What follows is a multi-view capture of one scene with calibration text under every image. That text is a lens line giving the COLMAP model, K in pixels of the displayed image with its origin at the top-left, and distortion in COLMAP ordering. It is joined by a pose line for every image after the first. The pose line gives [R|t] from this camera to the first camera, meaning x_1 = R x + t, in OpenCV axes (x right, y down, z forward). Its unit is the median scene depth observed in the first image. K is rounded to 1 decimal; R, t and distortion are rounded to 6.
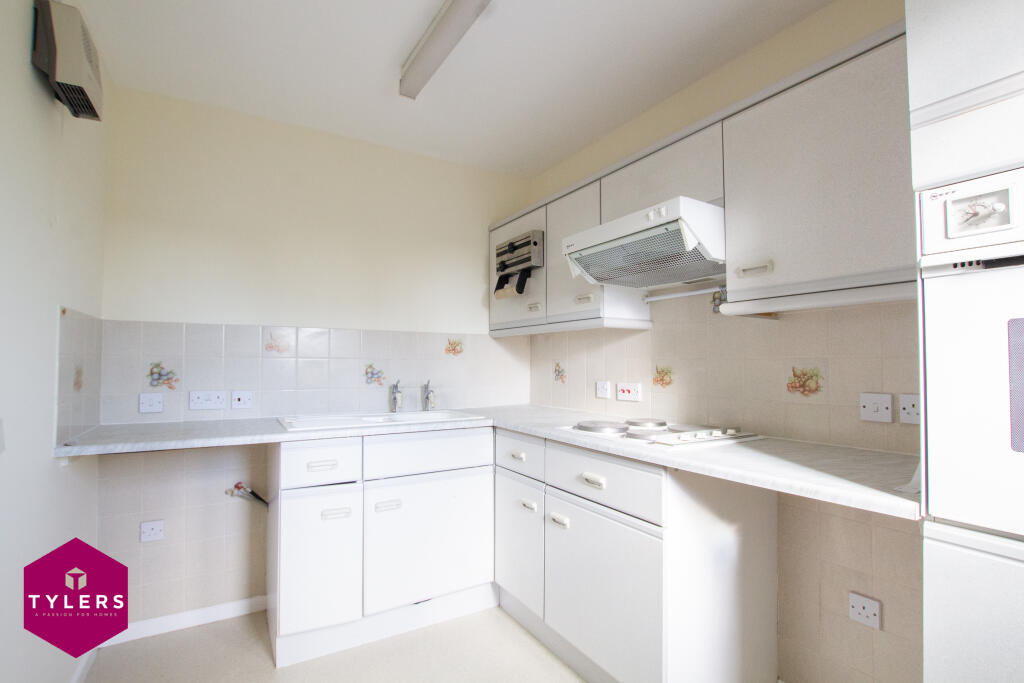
lens RADIAL K [[480.9, 0, 514.6], [0, 480.9, 345.1], [0, 0, 1]] dist [-0.043888, 0.008500]
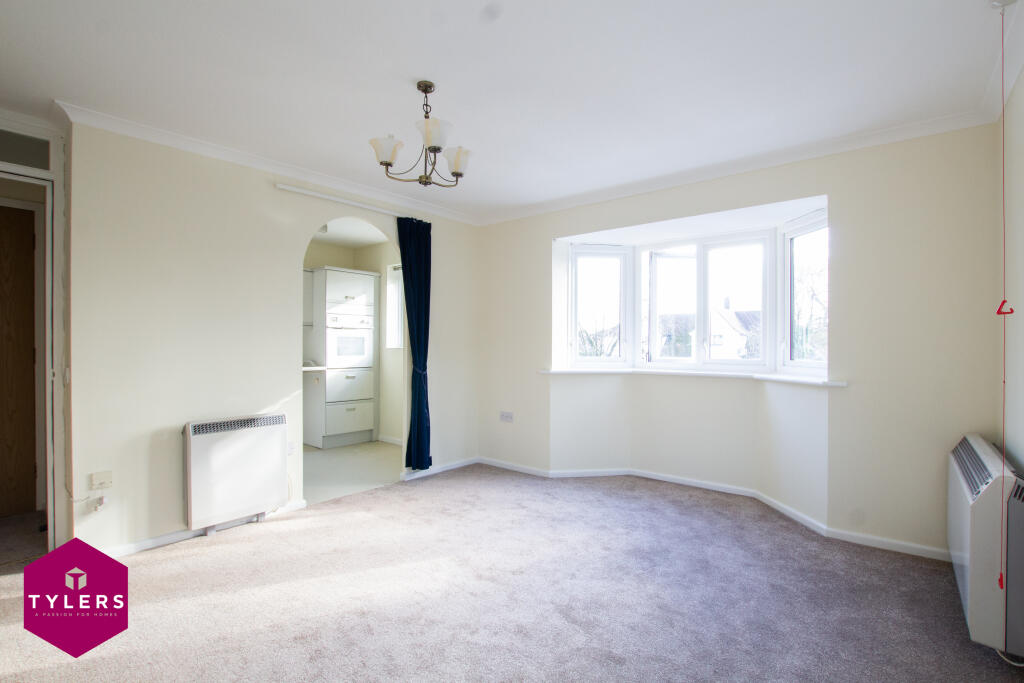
lens RADIAL K [[480.9, 0, 514.6], [0, 480.9, 345.1], [0, 0, 1]] dist [-0.043888, 0.008500]
pose [[-0.336926, -0.002470, 0.941528, -2.292503], [-0.035165, 0.999332, -0.009962, 0.018015], [-0.940874, -0.036466, -0.336787, 0.324000]]
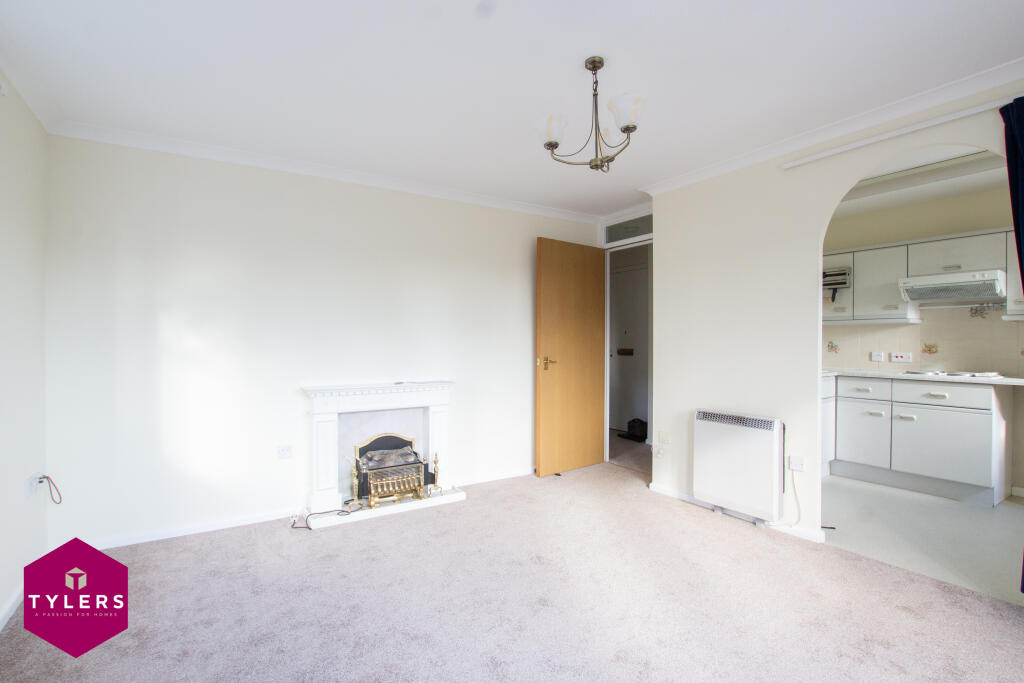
lens RADIAL K [[480.9, 0, 514.6], [0, 480.9, 345.1], [0, 0, 1]] dist [-0.043888, 0.008500]
pose [[0.999283, 0.002245, 0.037784, -1.434116], [-0.003876, 0.999061, 0.043154, -0.023084], [-0.037652, -0.043270, 0.998354, -0.807222]]
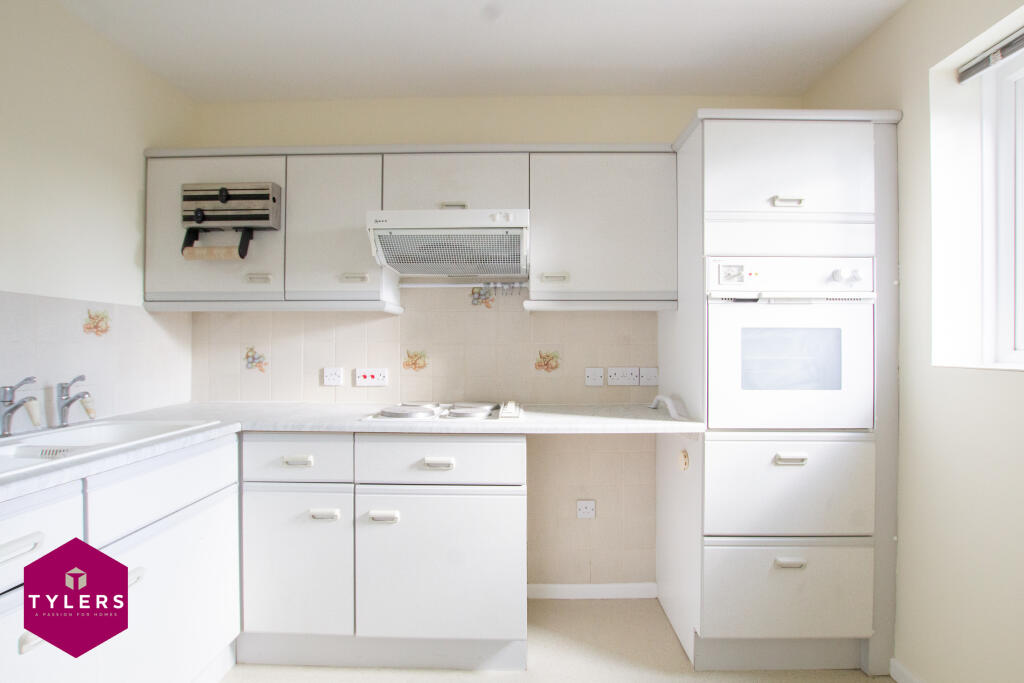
lens RADIAL K [[480.9, 0, 514.6], [0, 480.9, 345.1], [0, 0, 1]] dist [-0.043888, 0.008500]
pose [[0.531430, 0.003353, 0.847096, -0.474283], [-0.031423, 0.999382, 0.015757, 0.008162], [-0.846519, -0.034992, 0.531207, 0.257338]]
